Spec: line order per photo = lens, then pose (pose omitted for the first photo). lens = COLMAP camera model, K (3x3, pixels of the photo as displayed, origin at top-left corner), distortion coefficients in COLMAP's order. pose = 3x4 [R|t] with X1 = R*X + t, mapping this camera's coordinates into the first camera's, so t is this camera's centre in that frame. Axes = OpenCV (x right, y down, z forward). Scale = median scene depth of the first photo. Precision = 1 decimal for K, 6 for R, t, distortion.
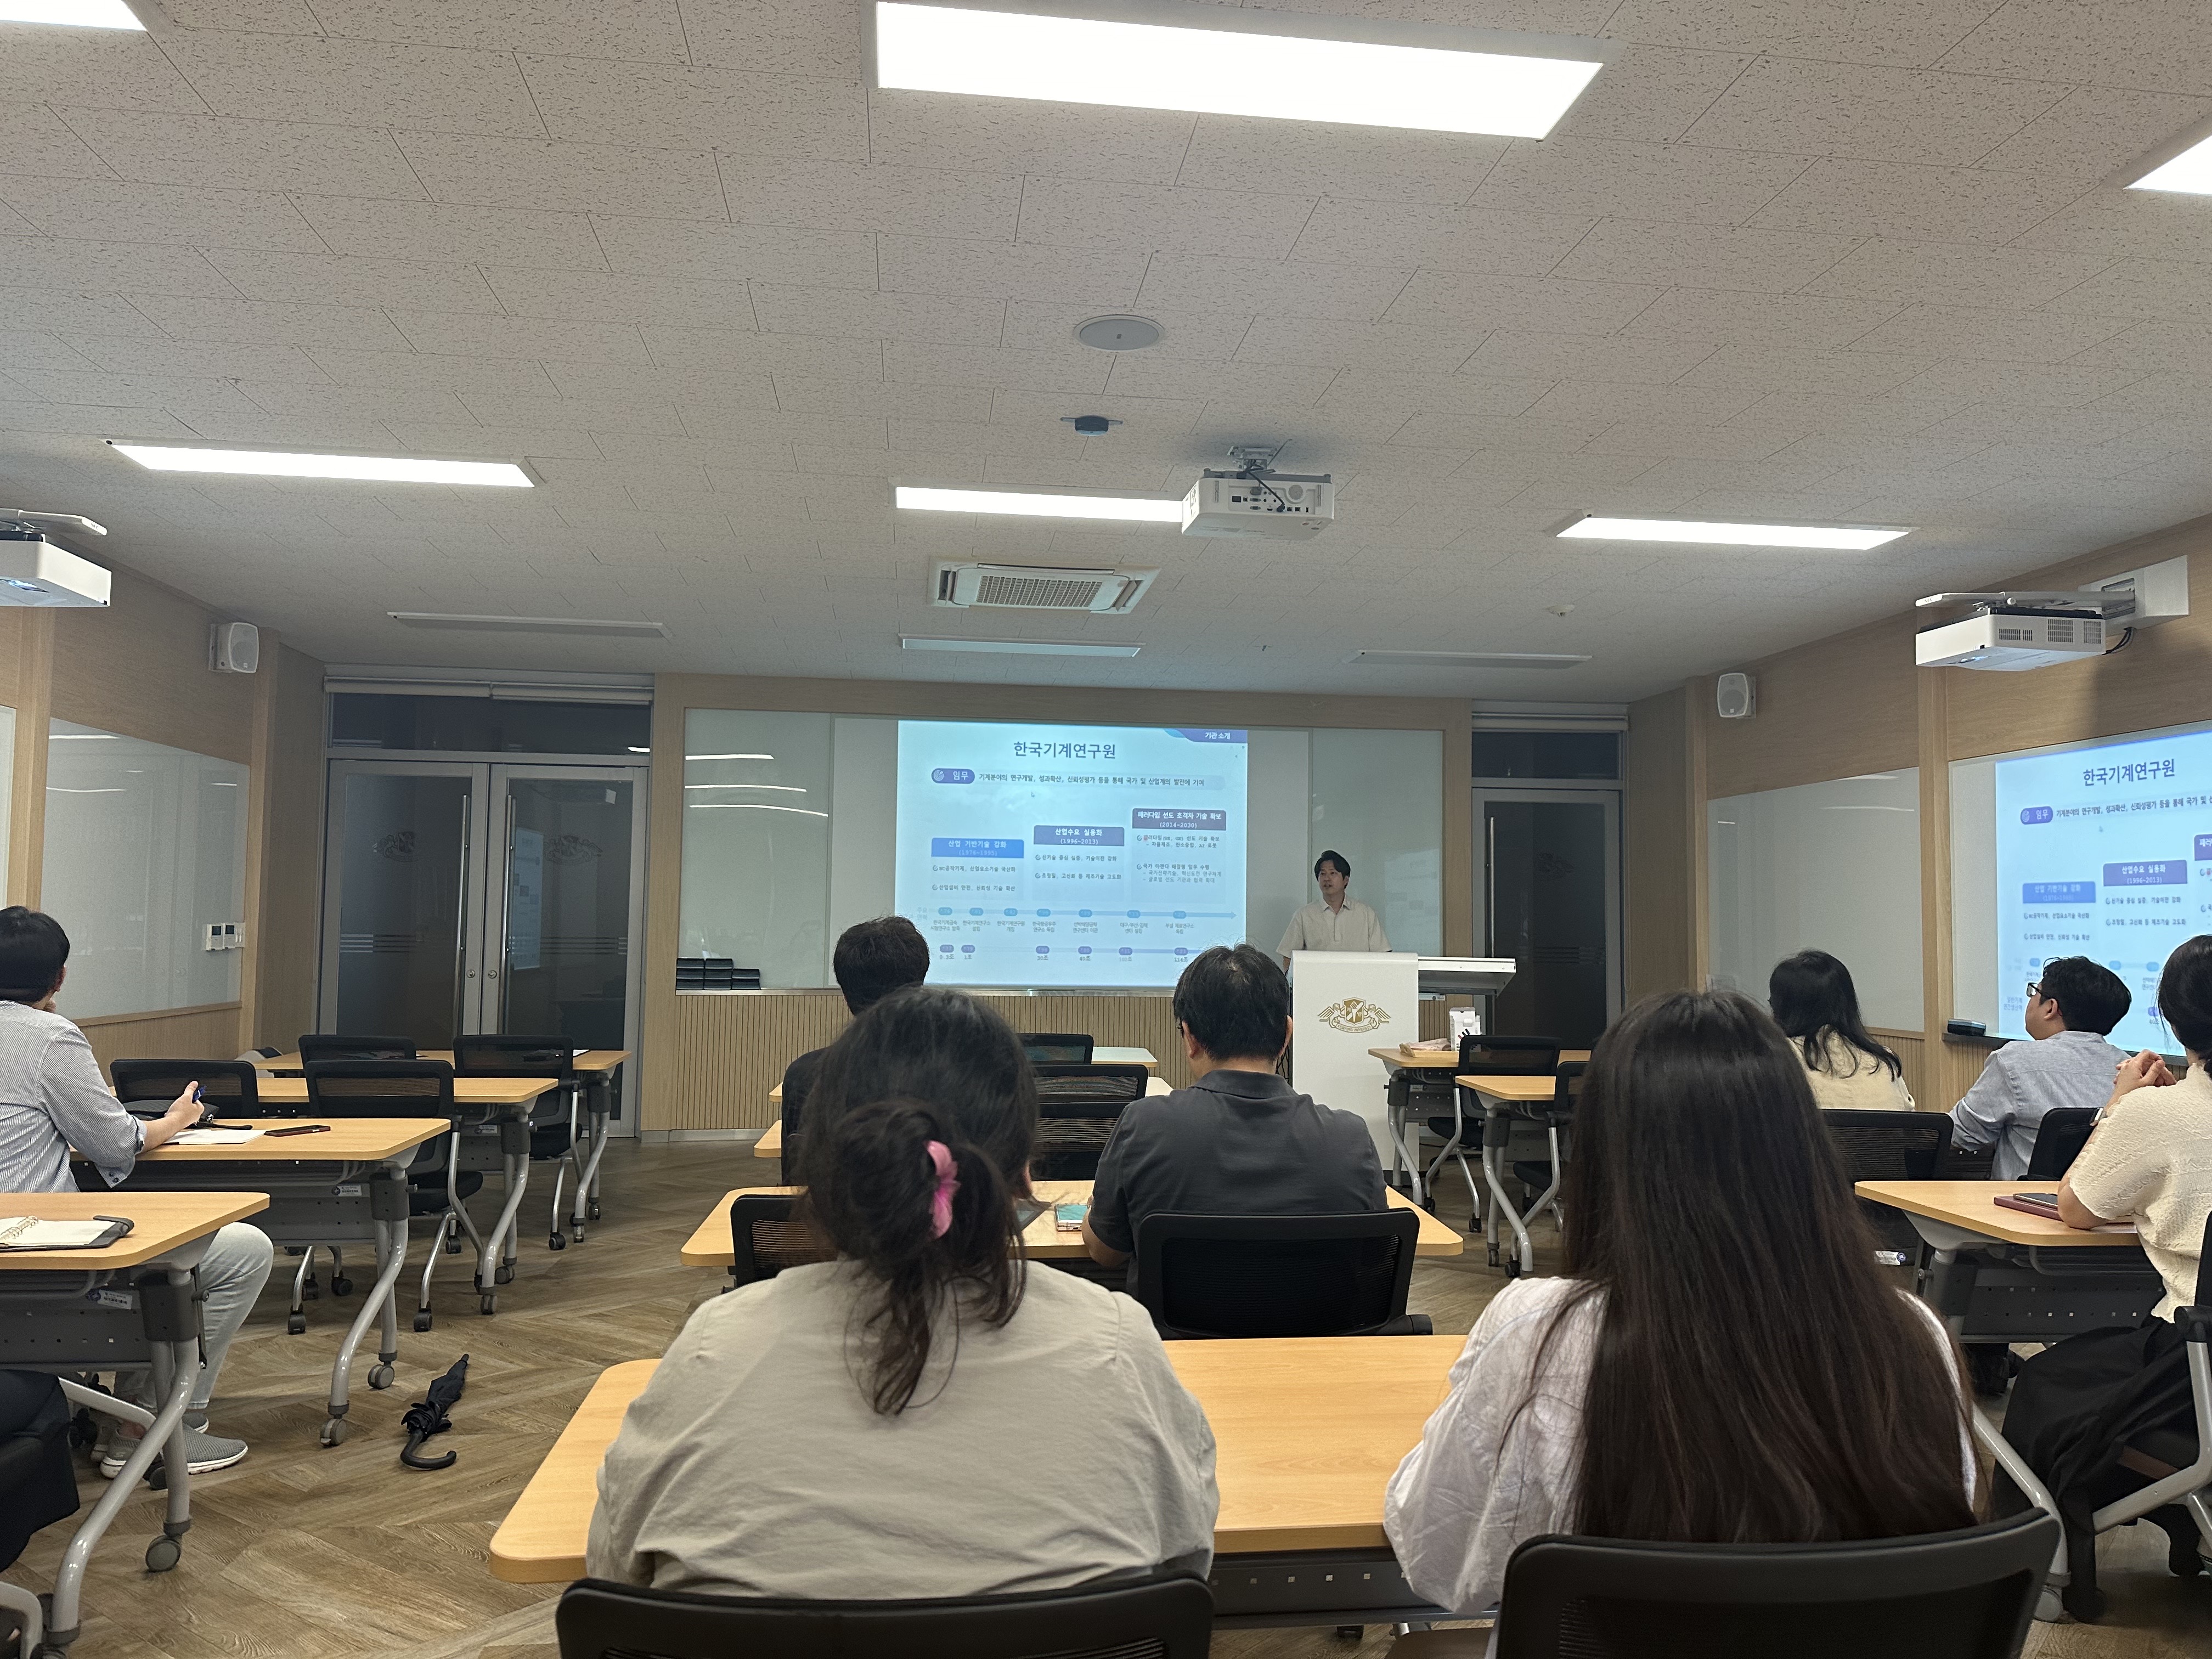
lens RADIAL K [[1542.0, 0, 1102.2], [0, 1542.0, 844.1], [0, 0, 1]] dist [0.050423, -0.052360]
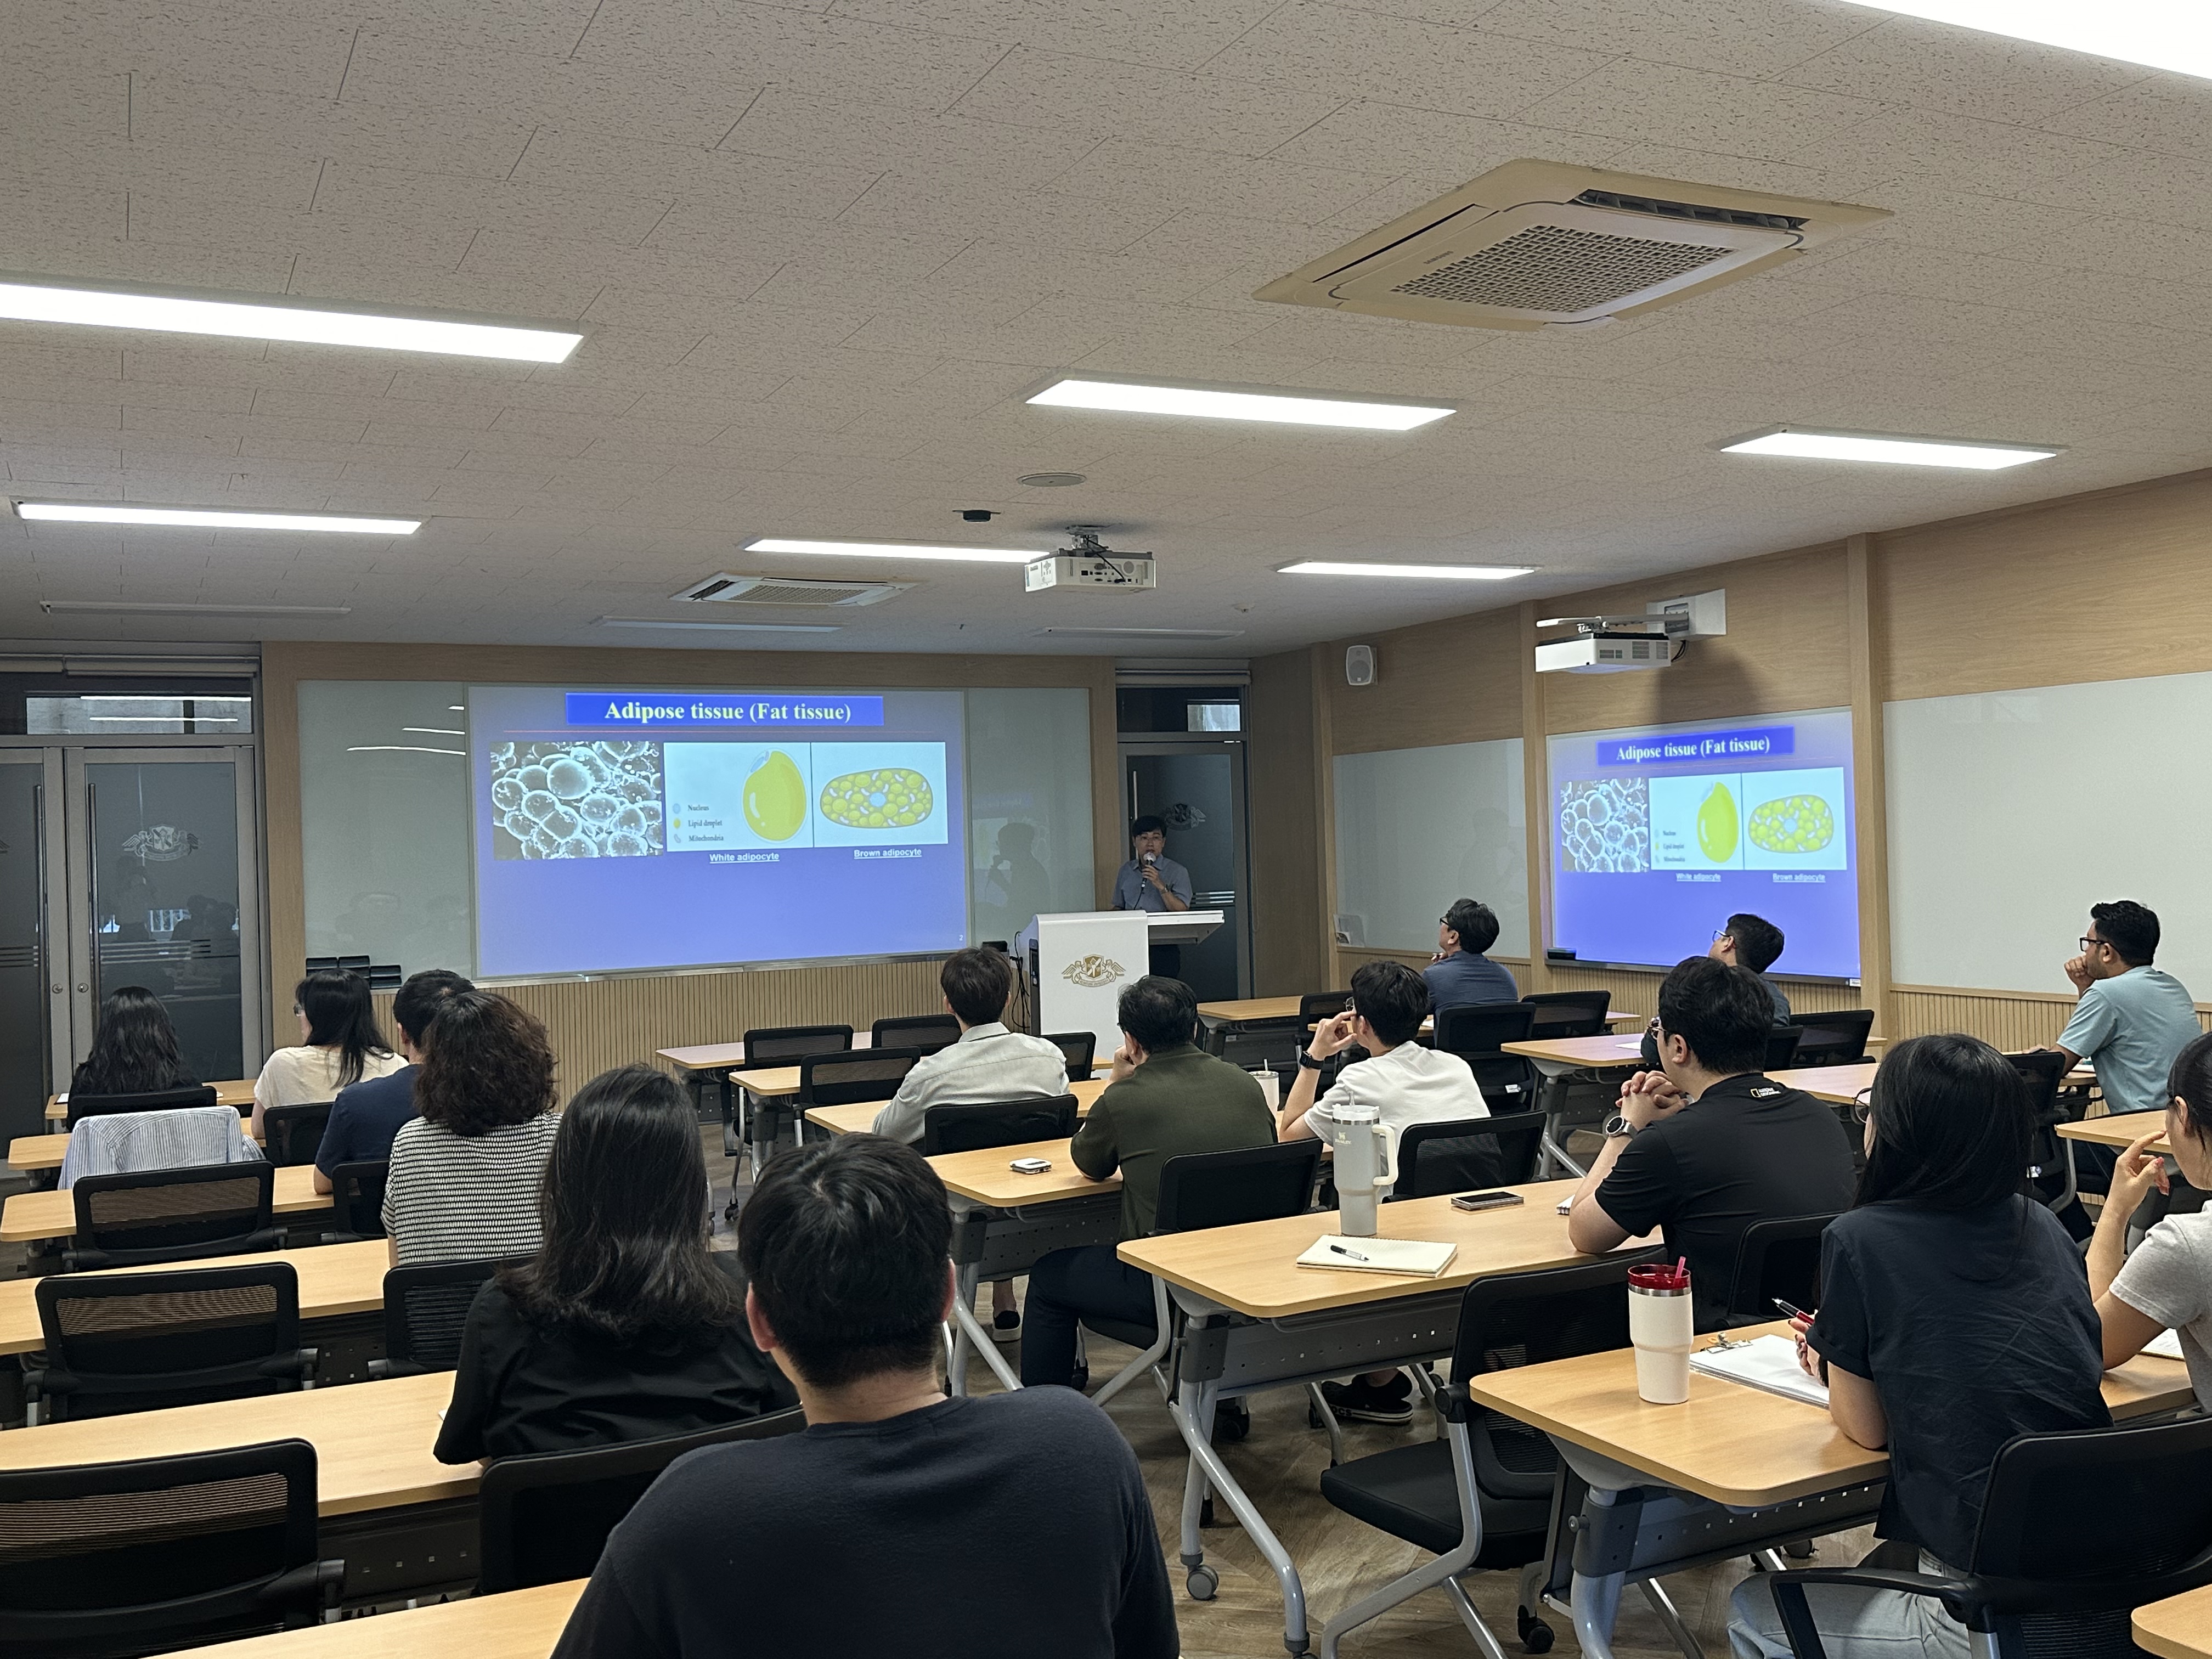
lens RADIAL K [[1991.4, 0, 1082.2], [0, 1991.4, 857.3], [0, 0, 1]] dist [0.112156, -0.139942]
pose [[0.947204, -0.043053, 0.317729, -0.288685], [0.024069, 0.997696, 0.063436, -0.064961], [-0.319728, -0.052440, 0.946057, -0.349945]]
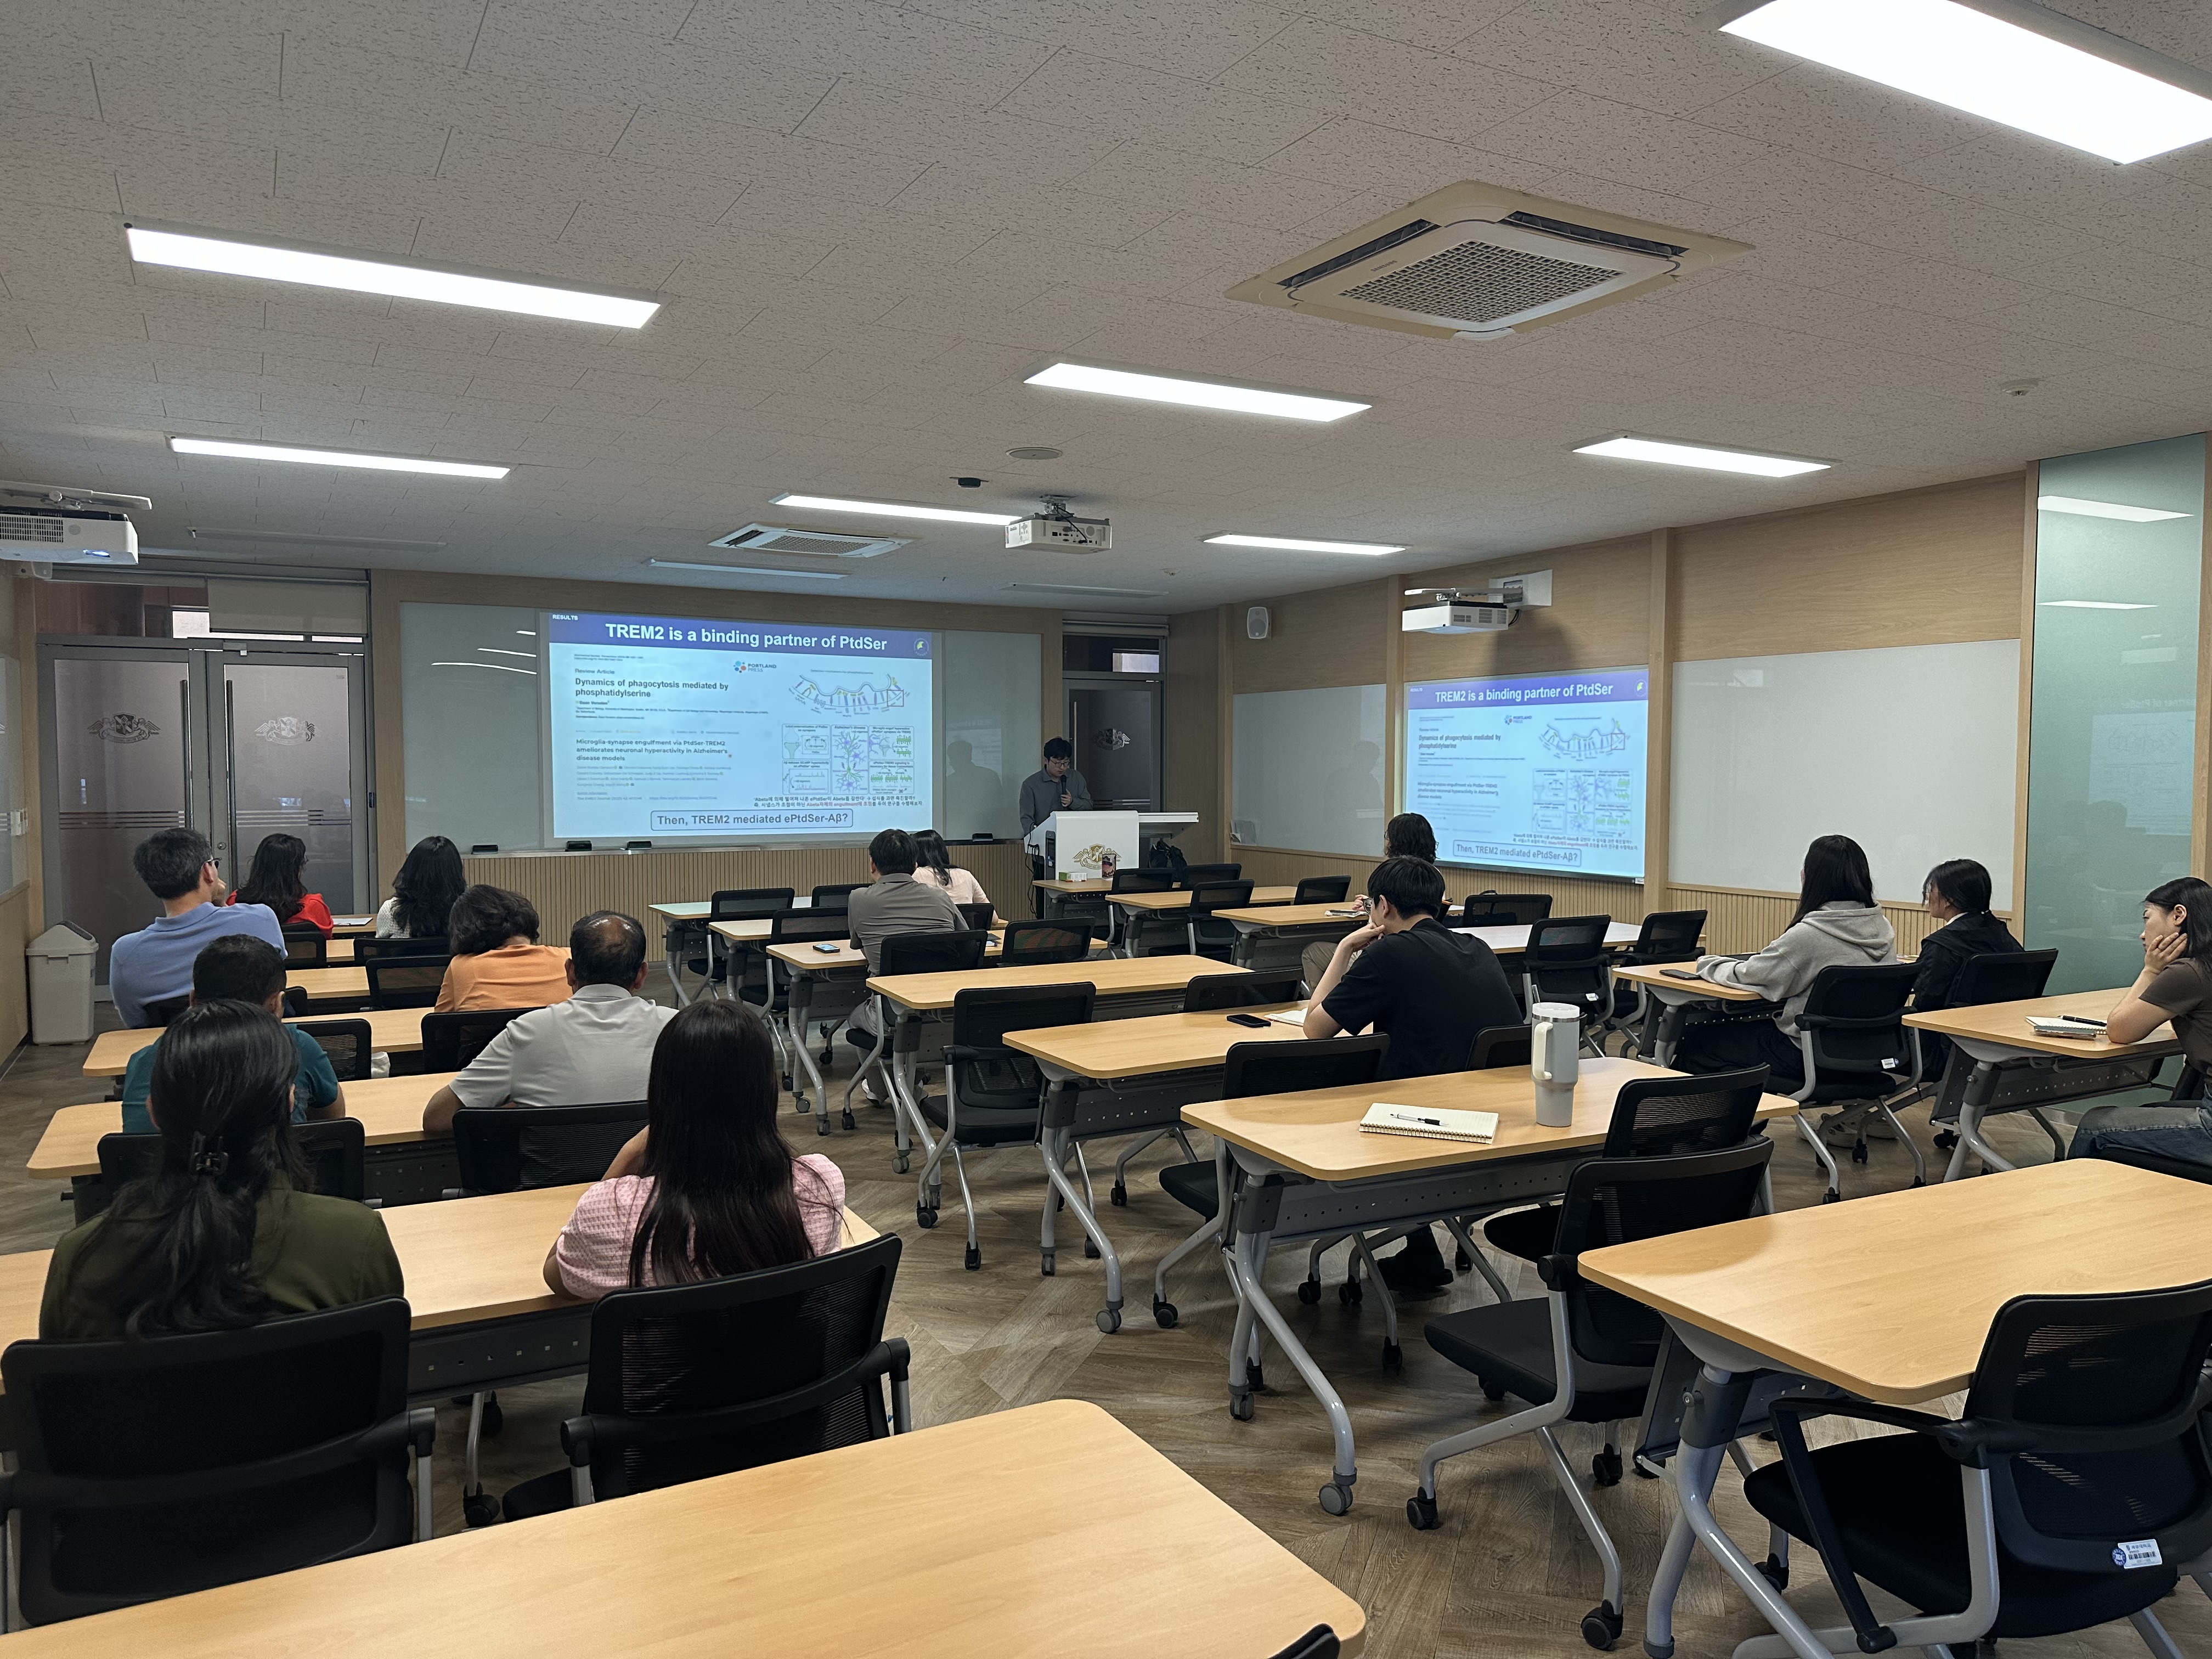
lens RADIAL K [[1555.3, 0, 1087.8], [0, 1555.3, 853.0], [0, 0, 1]] dist [0.053413, -0.043051]
pose [[0.931655, -0.032075, 0.361924, -0.299395], [-0.009807, 0.993513, 0.113291, -0.056308], [-0.363211, -0.109098, 0.925298, -0.312960]]
